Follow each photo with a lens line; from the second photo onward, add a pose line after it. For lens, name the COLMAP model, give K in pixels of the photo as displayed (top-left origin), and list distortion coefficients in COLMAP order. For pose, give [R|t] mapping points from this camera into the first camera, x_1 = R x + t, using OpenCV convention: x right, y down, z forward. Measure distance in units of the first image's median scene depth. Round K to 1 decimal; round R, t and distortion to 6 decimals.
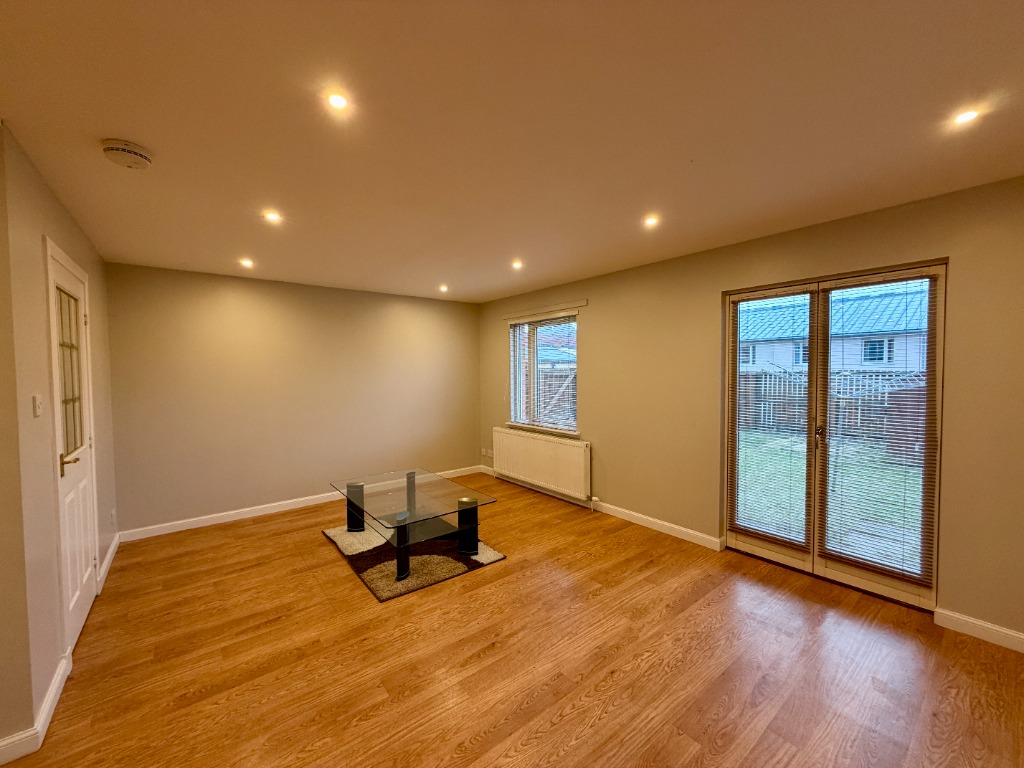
lens RADIAL K [[408.2, 0, 508.8], [0, 408.2, 381.4], [0, 0, 1]] dist [0.000408, -0.000165]
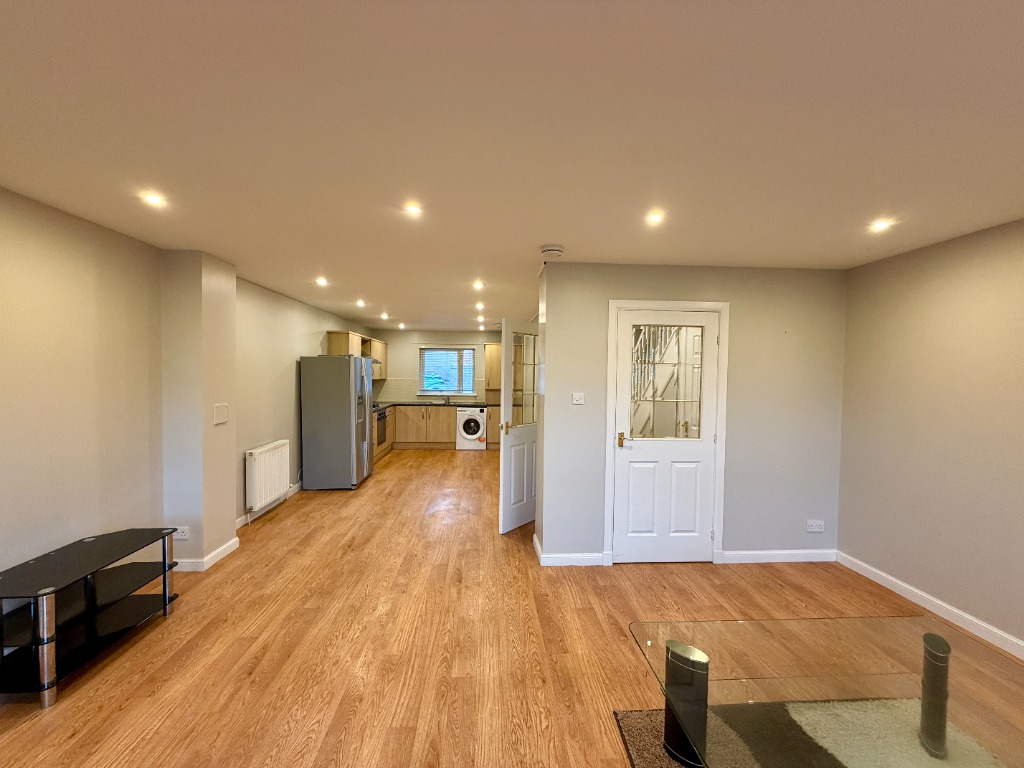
lens RADIAL K [[406.4, 0, 509.5], [0, 406.4, 384.7], [0, 0, 1]] dist [-0.000872, 0.000048]
pose [[-0.572390, 0.024194, -0.819625, 0.338053], [-0.028987, 0.998343, 0.049713, -0.056834], [0.819469, 0.052214, -0.570740, 1.152380]]
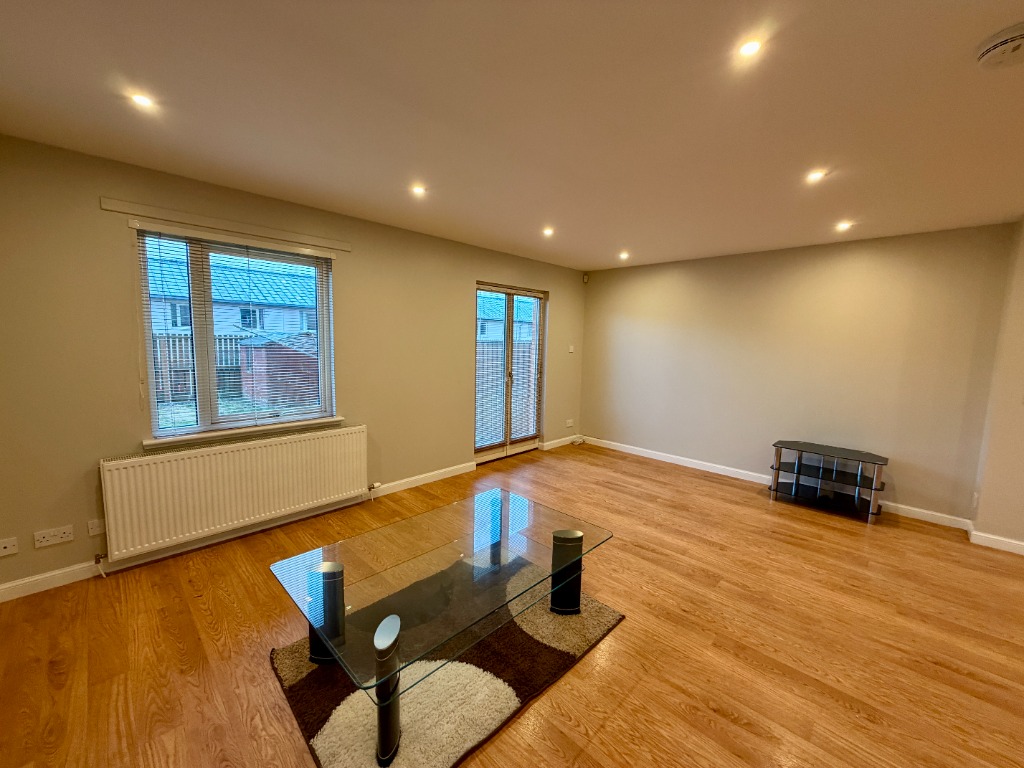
lens RADIAL K [[406.4, 0, 509.5], [0, 406.4, 384.7], [0, 0, 1]] dist [-0.000872, 0.000048]
pose [[-0.127737, -0.105487, 0.986183, -0.994779], [0.004979, 0.994247, 0.106994, -0.024405], [-0.991796, 0.018578, -0.126476, 1.252603]]
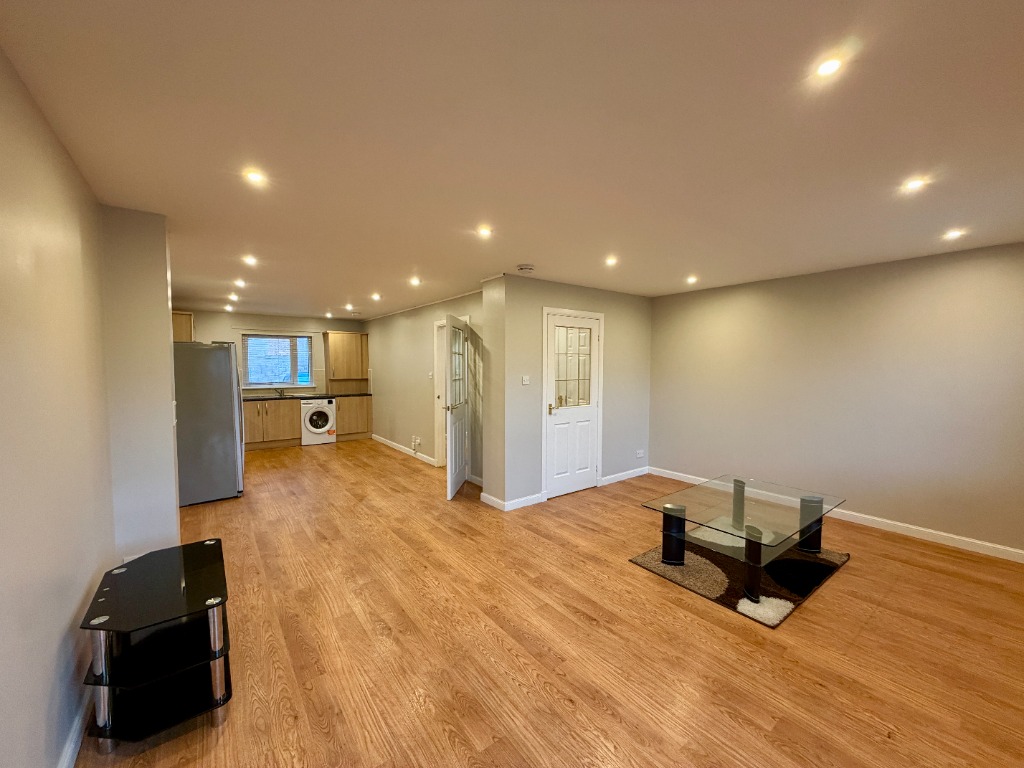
lens RADIAL K [[406.4, 0, 509.5], [0, 406.4, 384.7], [0, 0, 1]] dist [-0.000872, 0.000048]
pose [[-0.022576, 0.058574, -0.998028, 0.813647], [-0.027518, 0.997868, 0.059187, -0.037271], [0.999366, 0.028800, -0.020916, 0.616991]]
